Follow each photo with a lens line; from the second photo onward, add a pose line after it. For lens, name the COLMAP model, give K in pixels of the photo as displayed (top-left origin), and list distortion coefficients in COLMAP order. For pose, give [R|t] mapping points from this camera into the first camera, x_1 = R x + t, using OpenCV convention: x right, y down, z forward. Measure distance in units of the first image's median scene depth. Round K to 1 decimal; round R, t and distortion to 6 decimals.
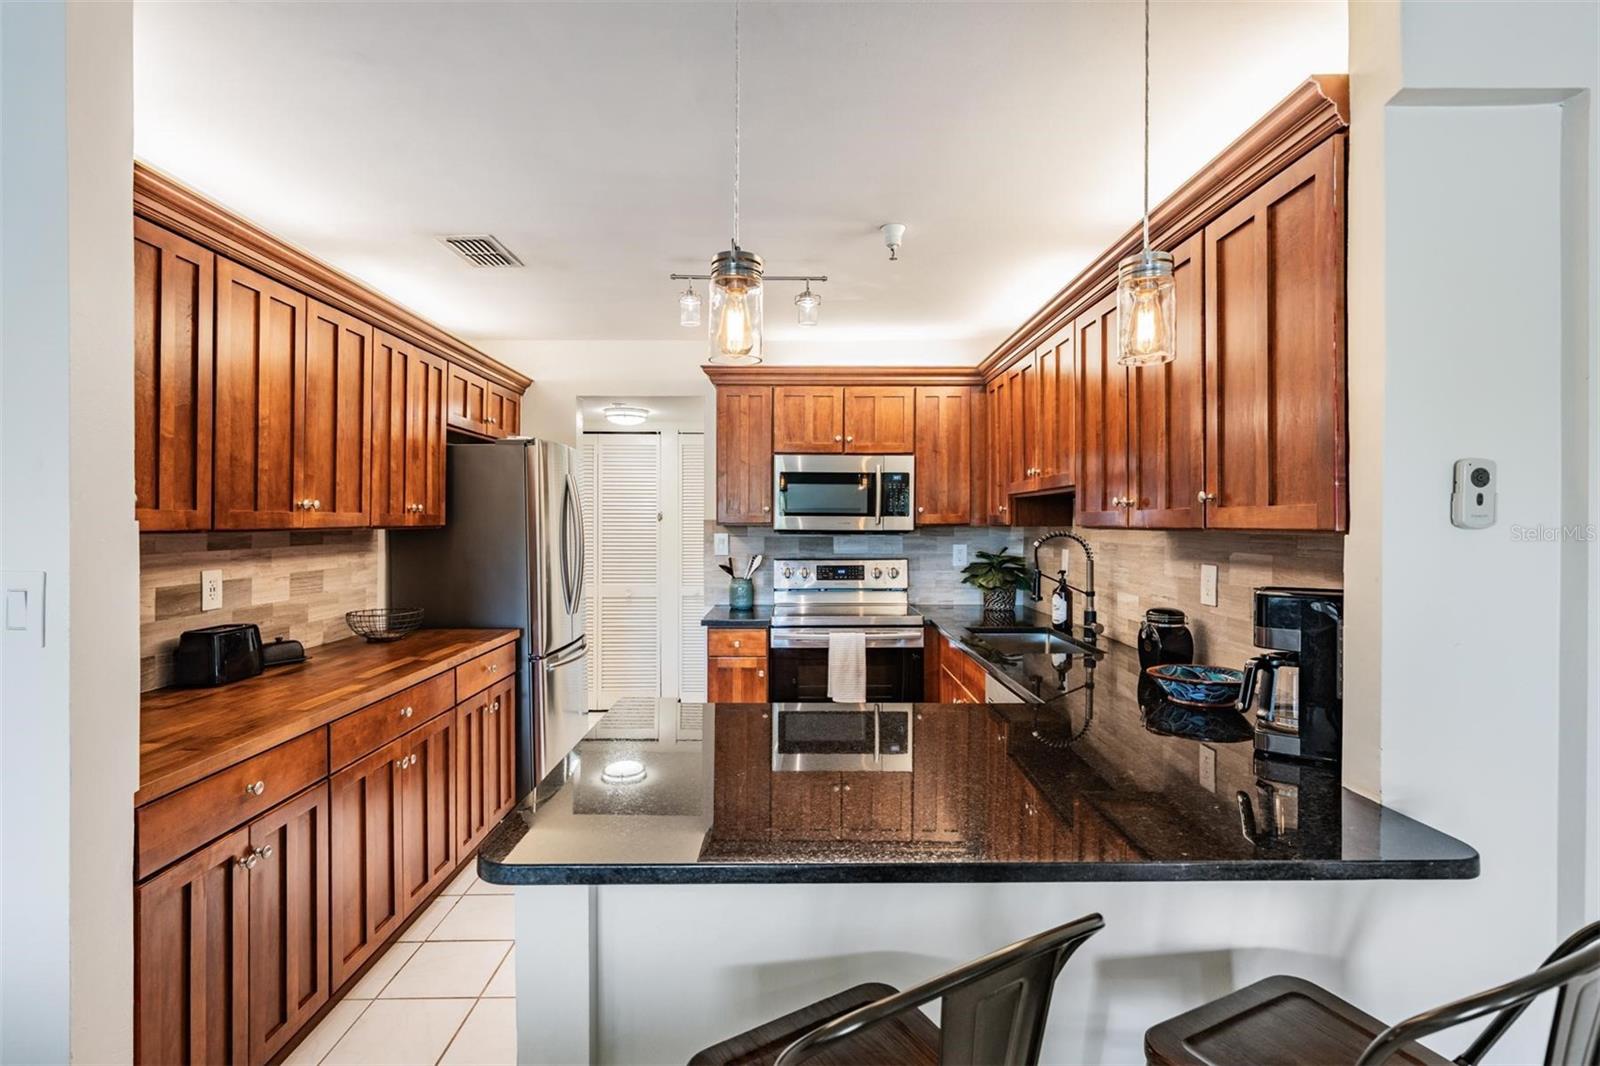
lens RADIAL K [[758.0, 0, 807.5], [0, 758.0, 525.3], [0, 0, 1]] dist [-0.001925, -0.000183]
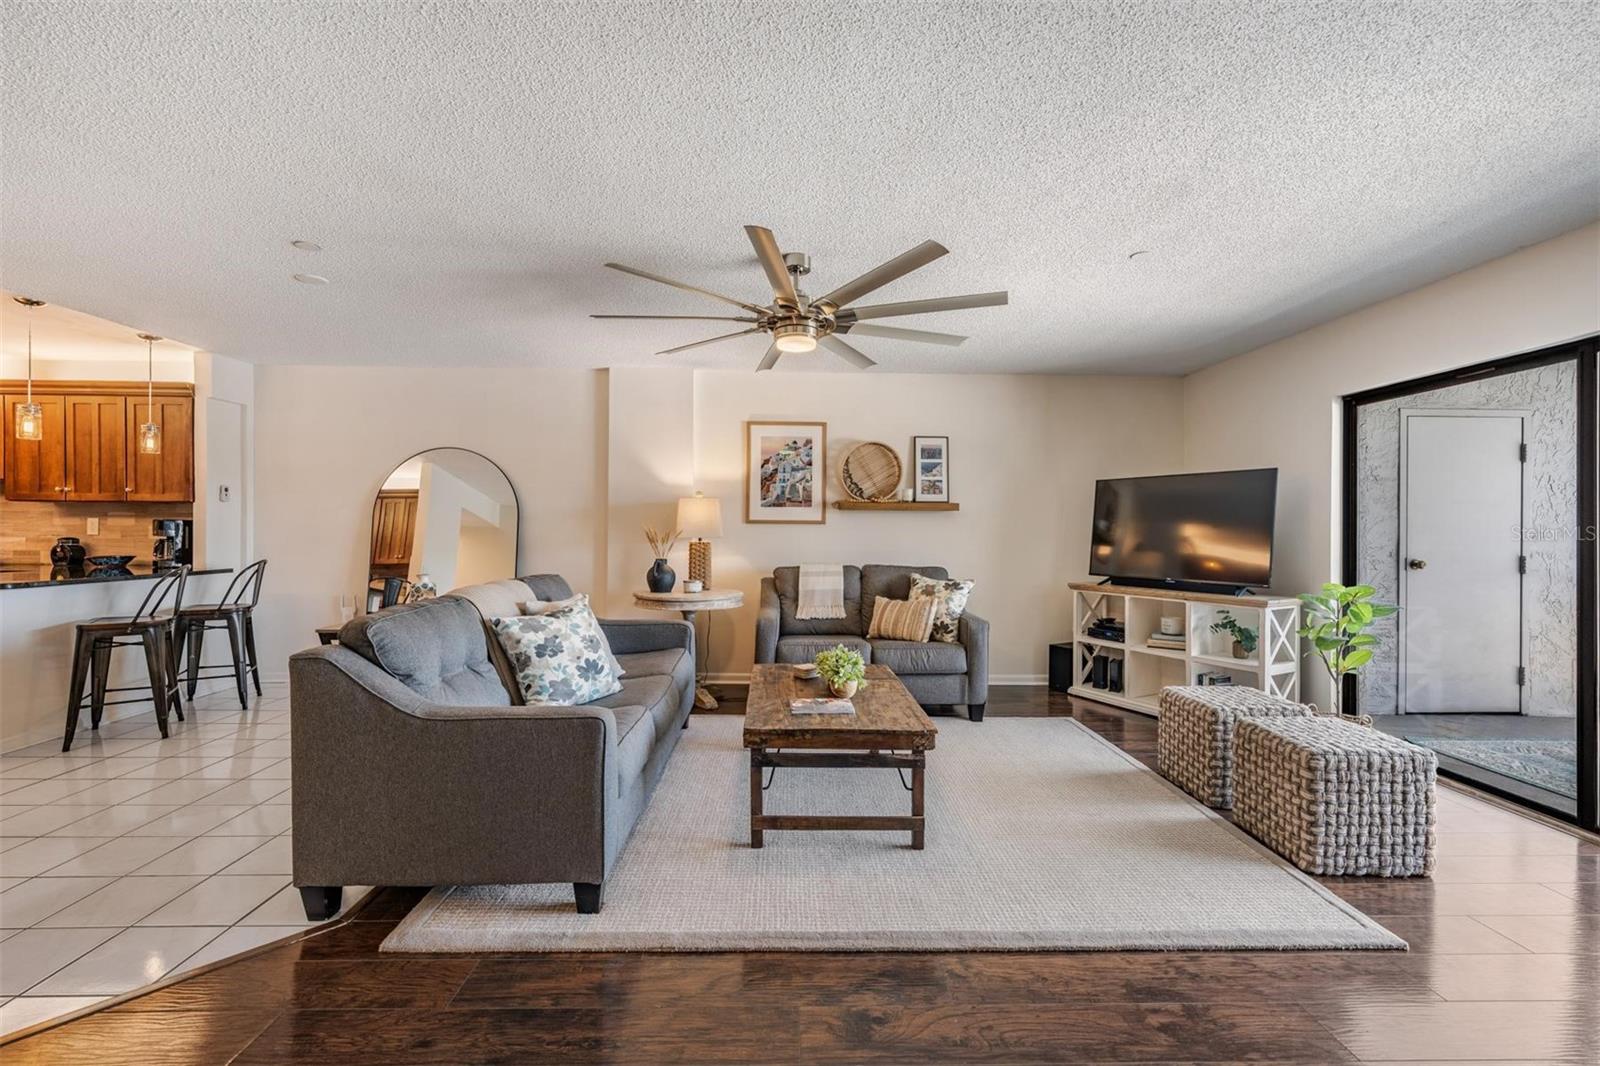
lens RADIAL K [[692.2, 0, 794.9], [0, 692.2, 541.1], [0, 0, 1]] dist [-0.000723, -0.000454]
pose [[-0.003901, -0.017825, 0.999834, -1.041067], [-0.001968, 0.999839, 0.017818, 0.051720], [-0.999990, -0.001898, -0.003935, -0.754624]]
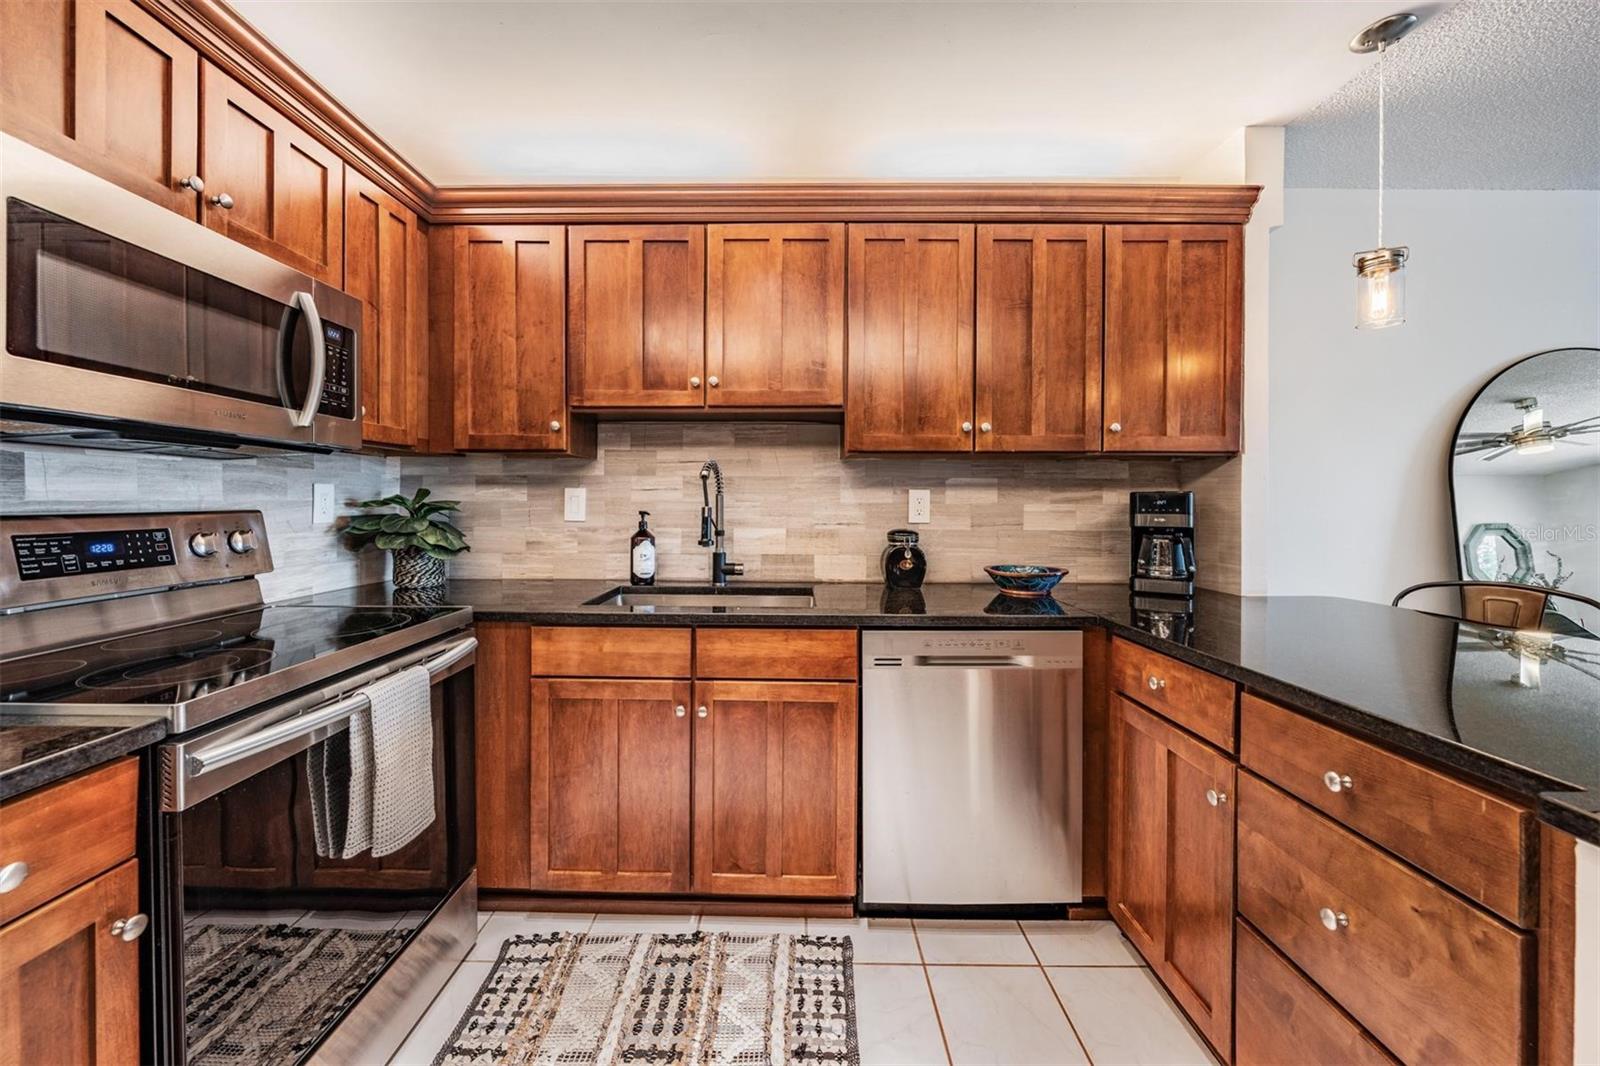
lens RADIAL K [[594.5, 0, 790.3], [0, 594.5, 513.0], [0, 0, 1]] dist [-0.000915, 0.000069]
pose [[0.024870, -0.022229, 0.999444, -0.261445], [0.001732, 0.999752, 0.022192, 0.043006], [-0.999689, 0.001179, 0.024903, 0.744164]]
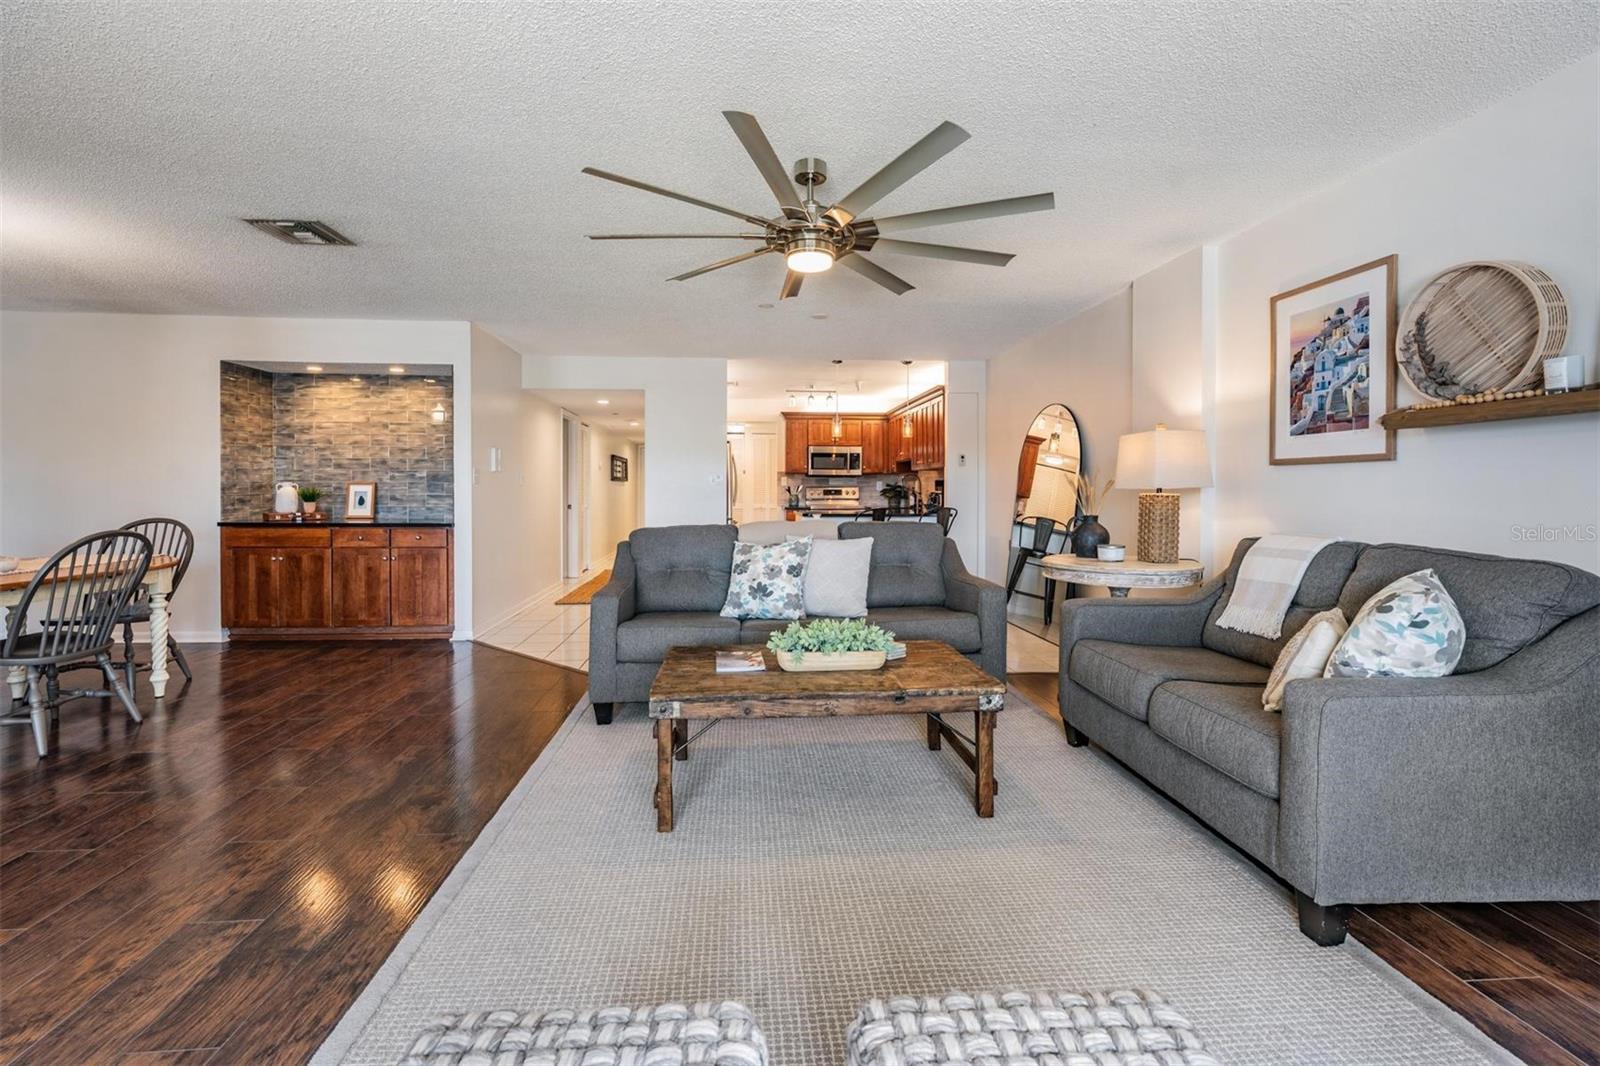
lens RADIAL K [[702.7, 0, 793.5], [0, 702.7, 512.6], [0, 0, 1]] dist [-0.001921, -0.000408]
pose [[0.997967, -0.003625, 0.063635, -0.267174], [0.001947, 0.999649, 0.026412, 0.076354], [-0.063708, -0.026235, 0.997624, -1.511291]]
